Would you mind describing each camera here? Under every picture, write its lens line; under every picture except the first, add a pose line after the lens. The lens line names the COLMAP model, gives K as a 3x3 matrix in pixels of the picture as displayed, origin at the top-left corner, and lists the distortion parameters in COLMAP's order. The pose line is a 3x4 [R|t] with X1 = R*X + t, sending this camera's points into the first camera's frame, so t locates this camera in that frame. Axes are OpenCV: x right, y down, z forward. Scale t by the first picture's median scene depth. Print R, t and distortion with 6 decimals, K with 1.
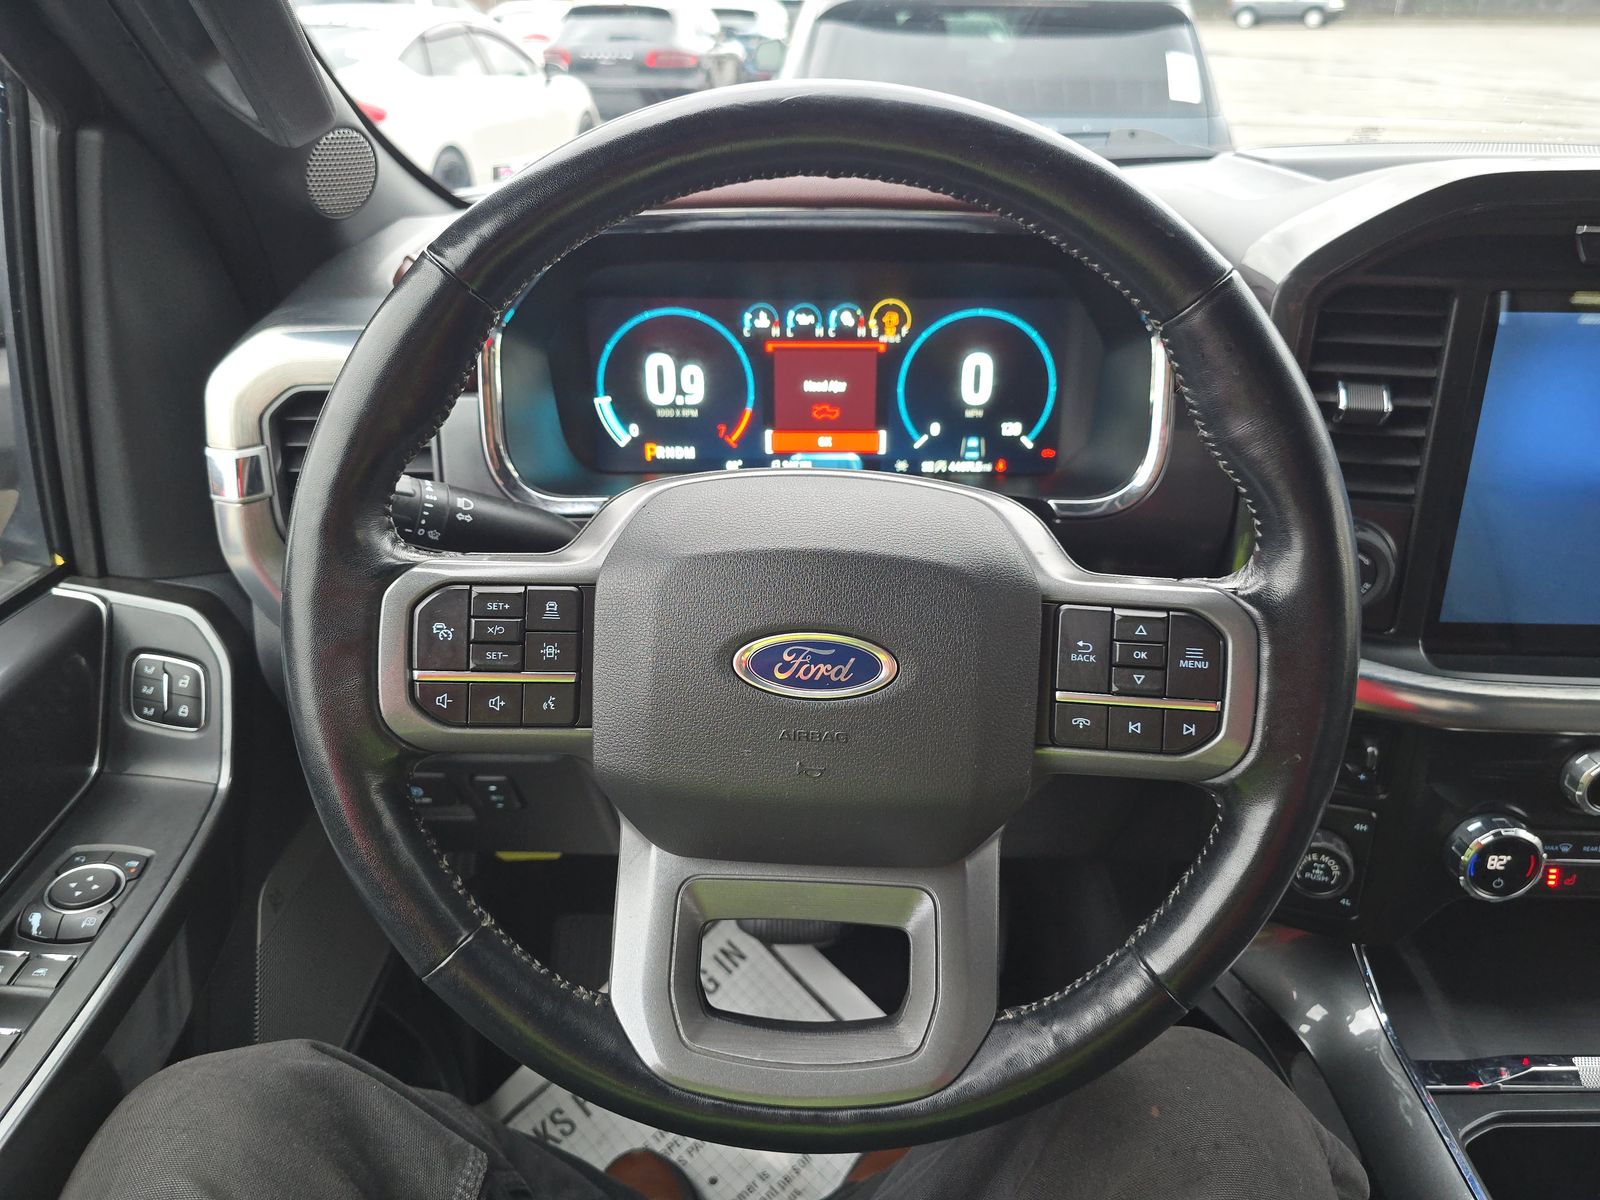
lens RADIAL K [[1100.5, 0, 813.9], [0, 1100.5, 607.0], [0, 0, 1]] dist [0.042775, -0.040604]
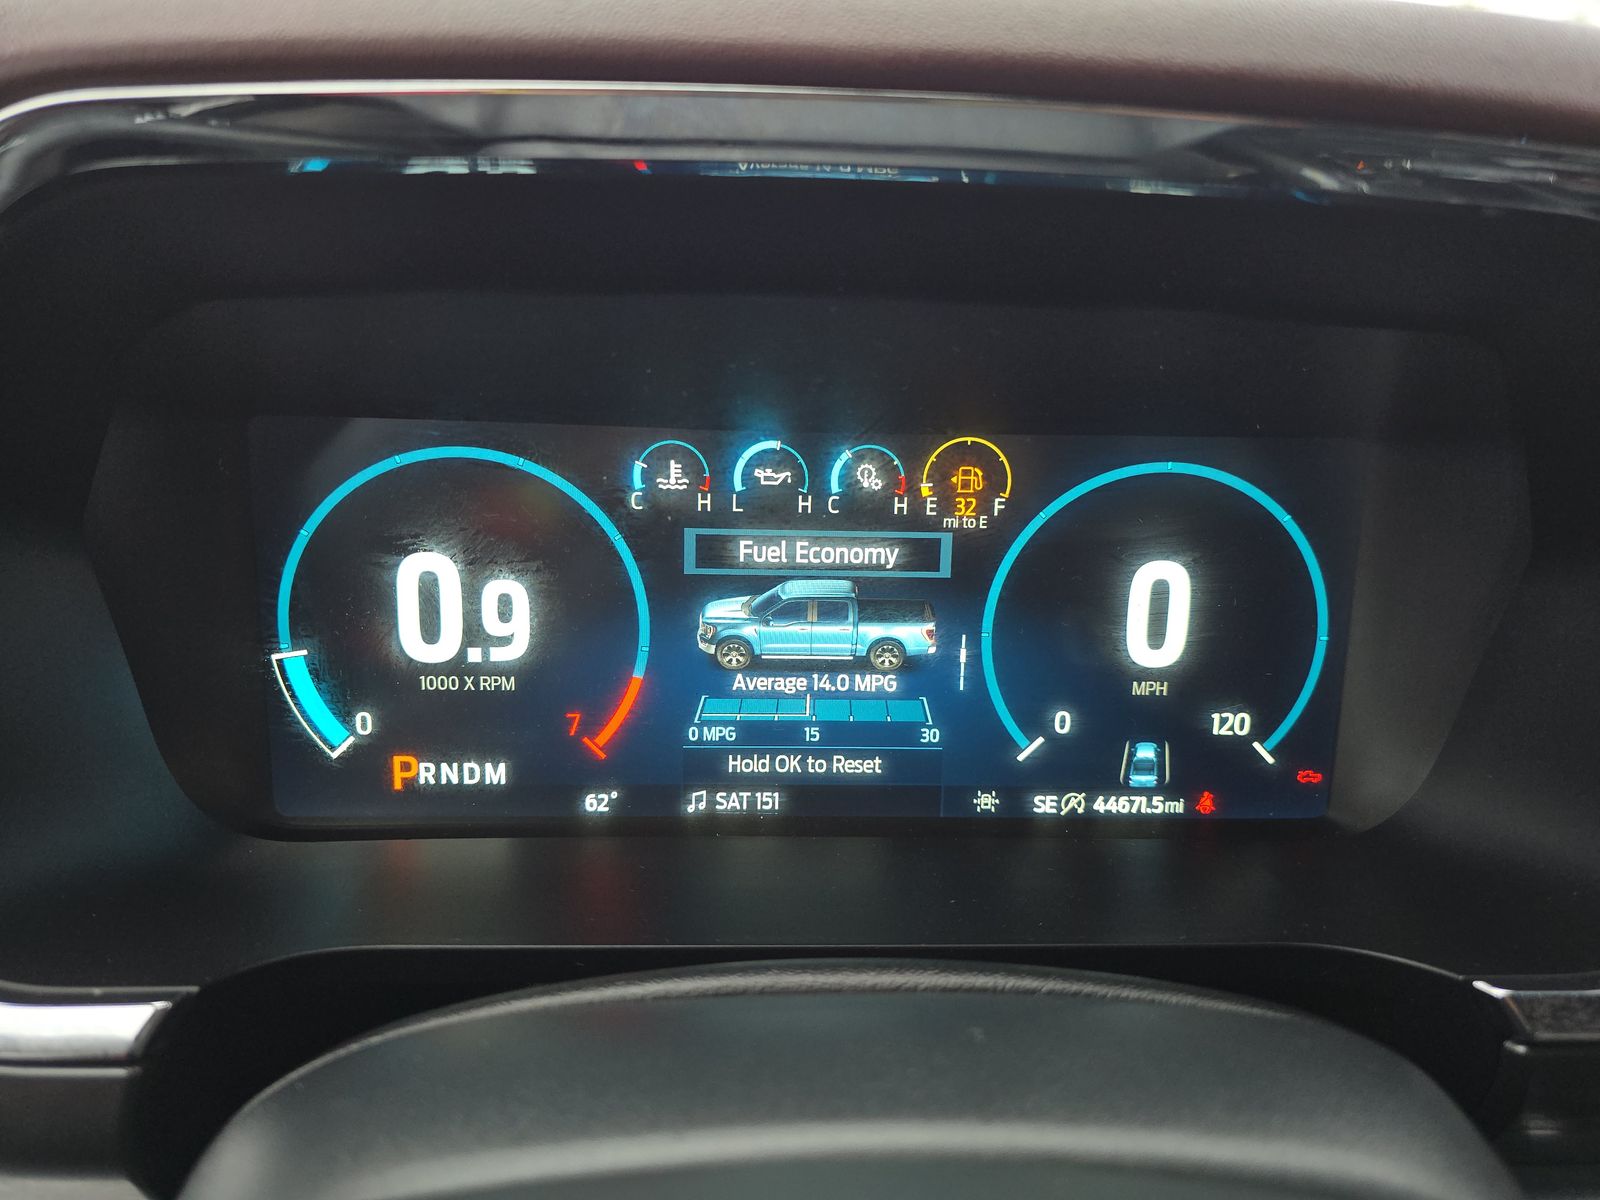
lens RADIAL K [[1100.5, 0, 790.7], [0, 1100.5, 587.1], [0, 0, 1]] dist [0.042775, -0.040604]
pose [[0.997962, 0.011411, 0.062790, -0.028288], [-0.002303, 0.989683, -0.143255, -0.160483], [-0.063777, 0.142818, 0.987692, 0.596691]]
